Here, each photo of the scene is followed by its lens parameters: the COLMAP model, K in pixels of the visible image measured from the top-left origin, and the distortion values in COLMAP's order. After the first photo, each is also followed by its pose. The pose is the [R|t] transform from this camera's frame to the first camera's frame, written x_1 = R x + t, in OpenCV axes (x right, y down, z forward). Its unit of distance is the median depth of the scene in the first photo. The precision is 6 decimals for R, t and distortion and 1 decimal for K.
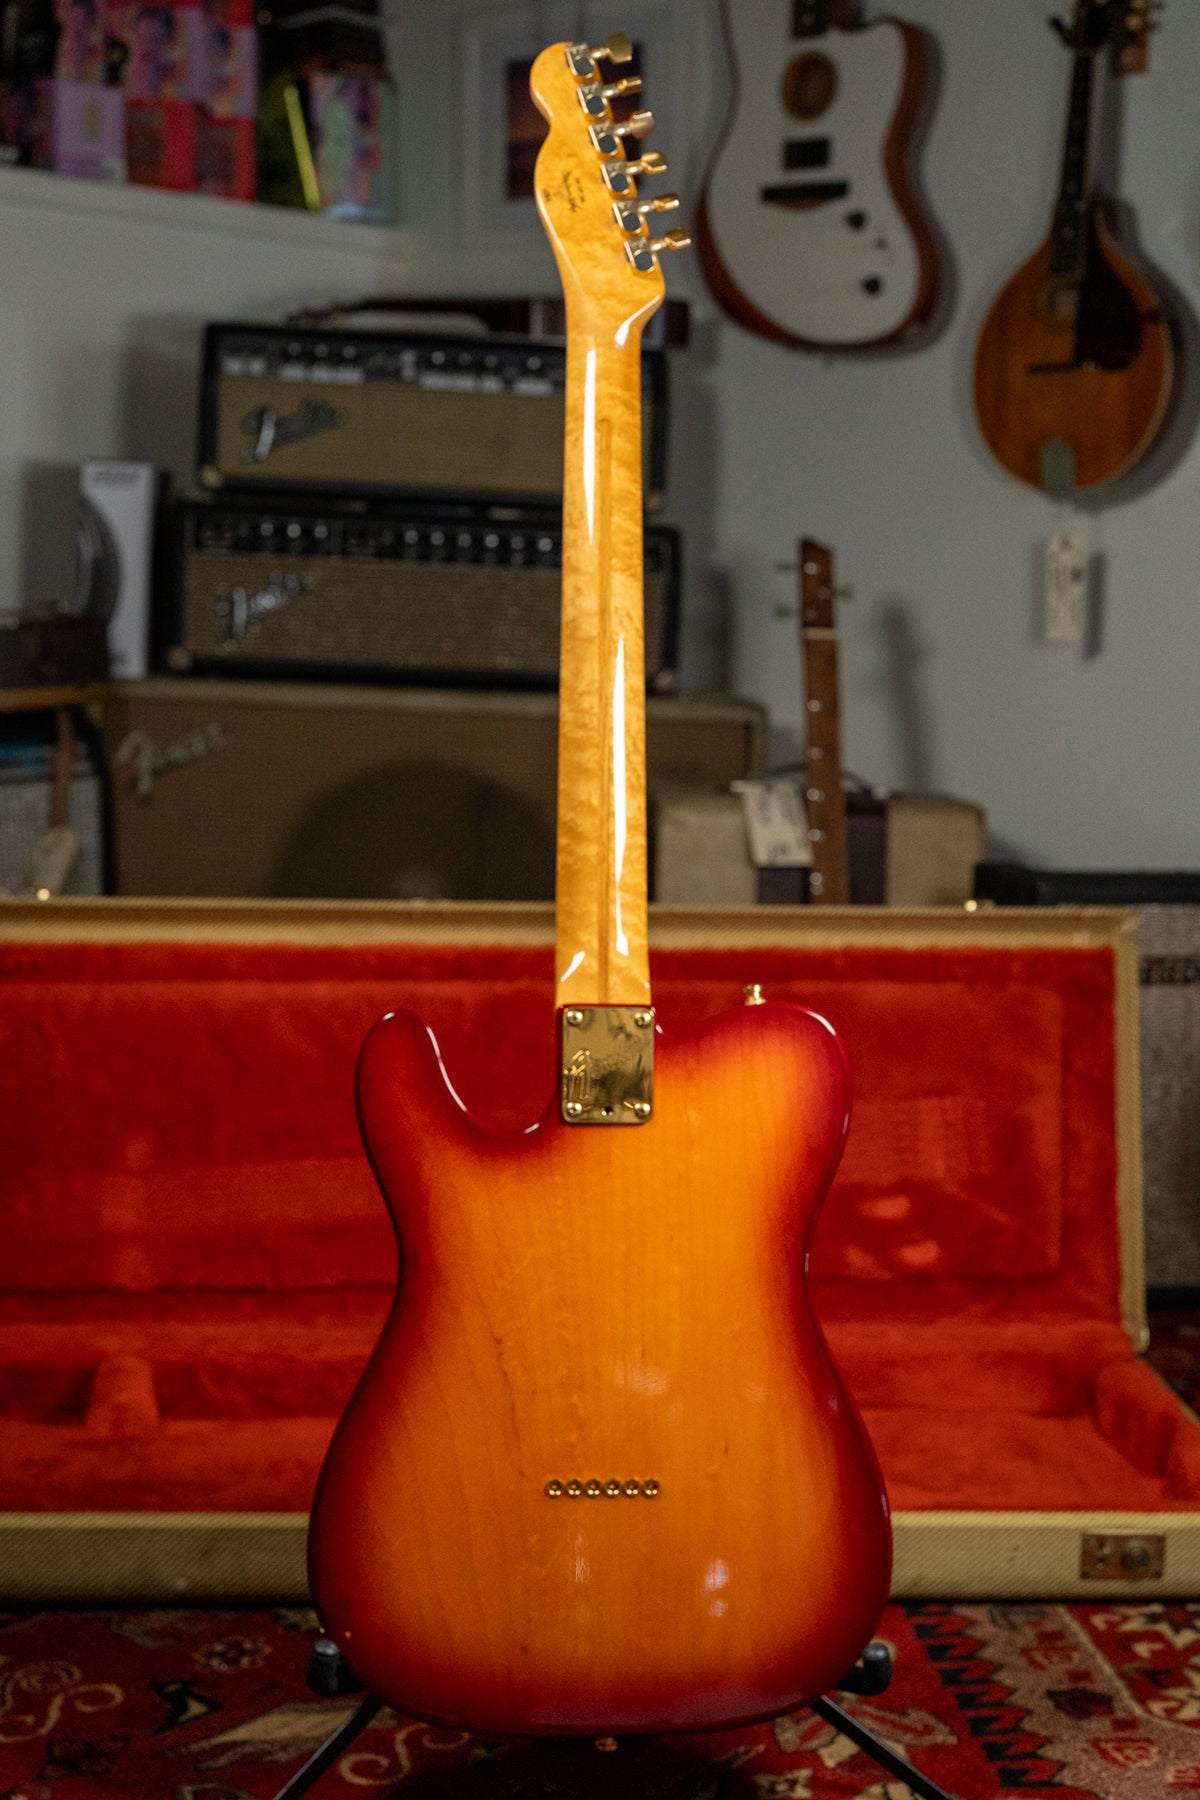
lens RADIAL K [[2710.2, 0, 600.5], [0, 2710.2, 862.7], [0, 0, 1]] dist [0.003728, -0.034068]
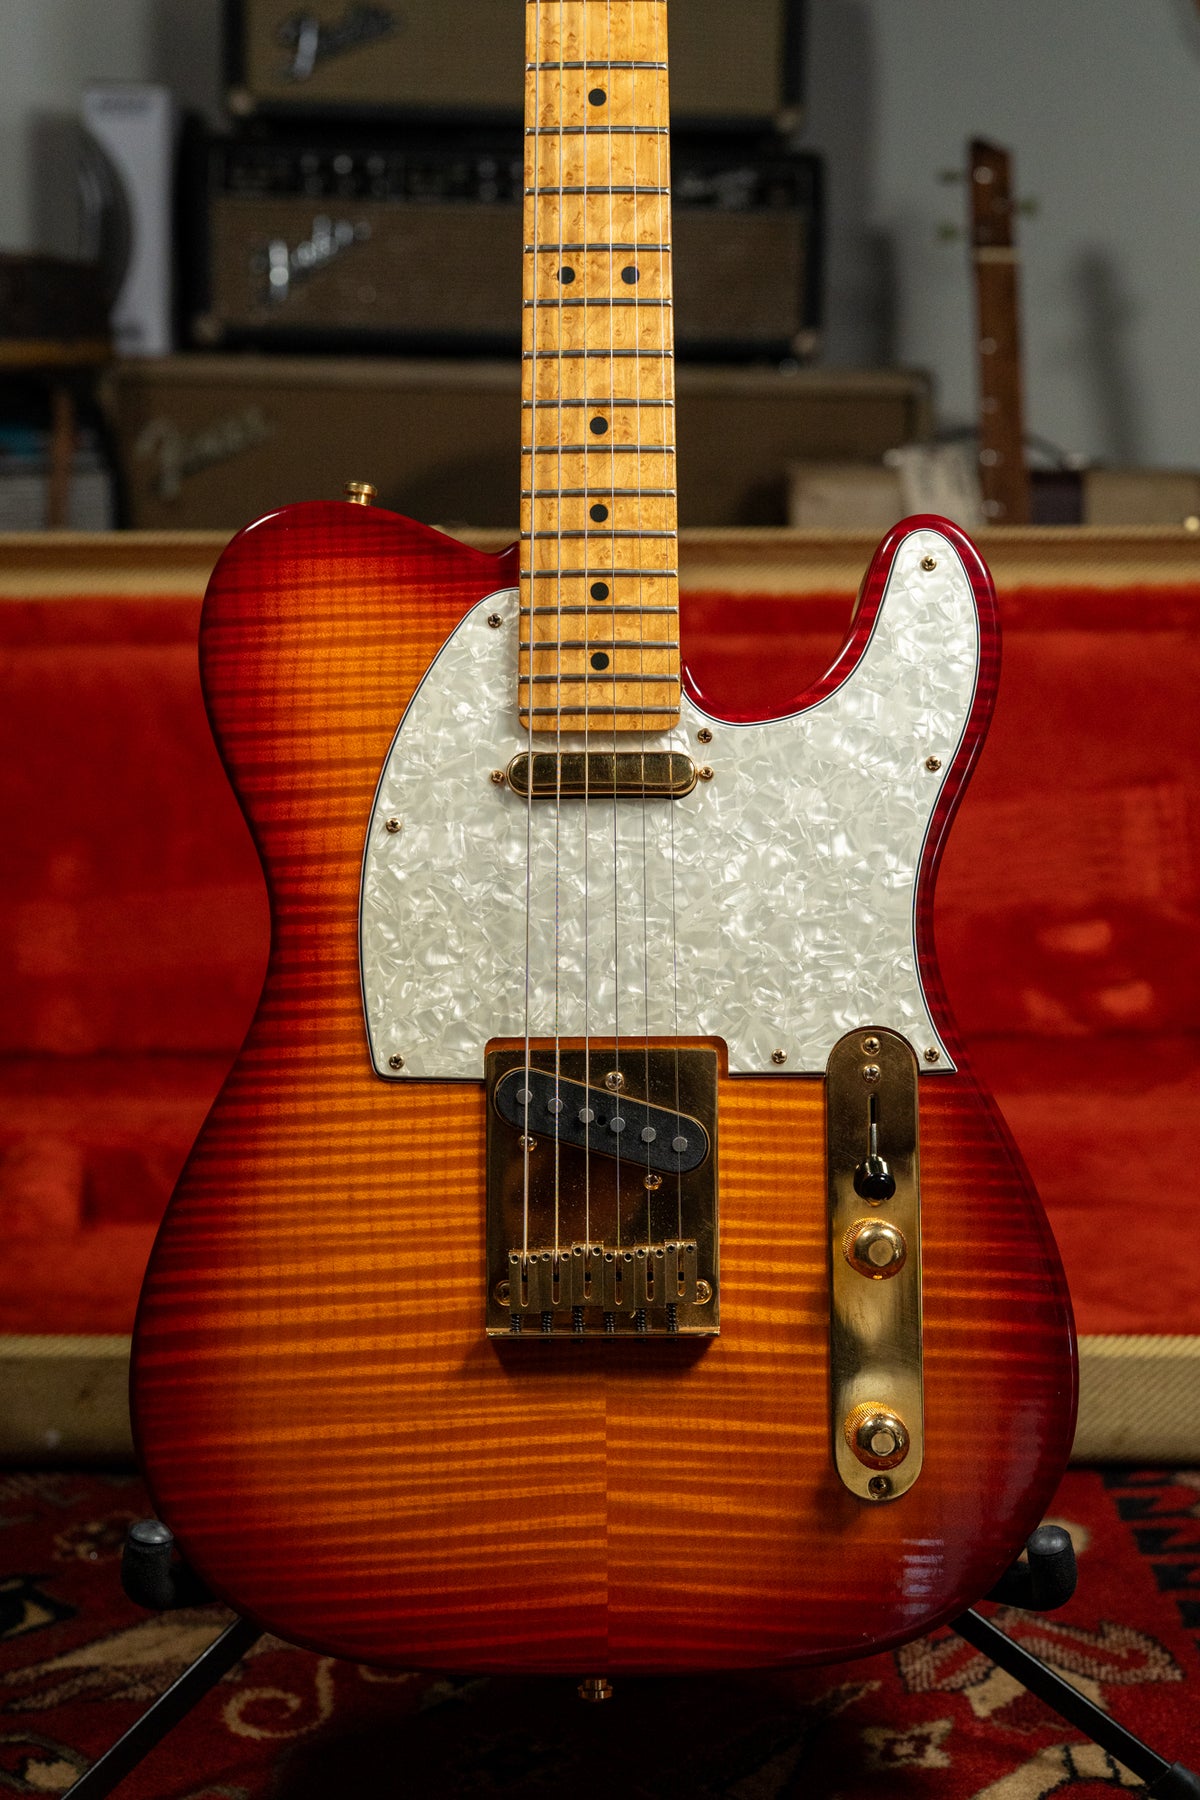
lens RADIAL K [[2710.2, 0, 600.5], [0, 2710.2, 862.7], [0, 0, 1]] dist [0.003728, -0.034068]
pose [[0.996699, -0.014183, -0.079934, 0.036651], [0.017504, 0.999006, 0.040990, 0.077426], [0.079273, -0.042253, 0.995957, 0.270634]]
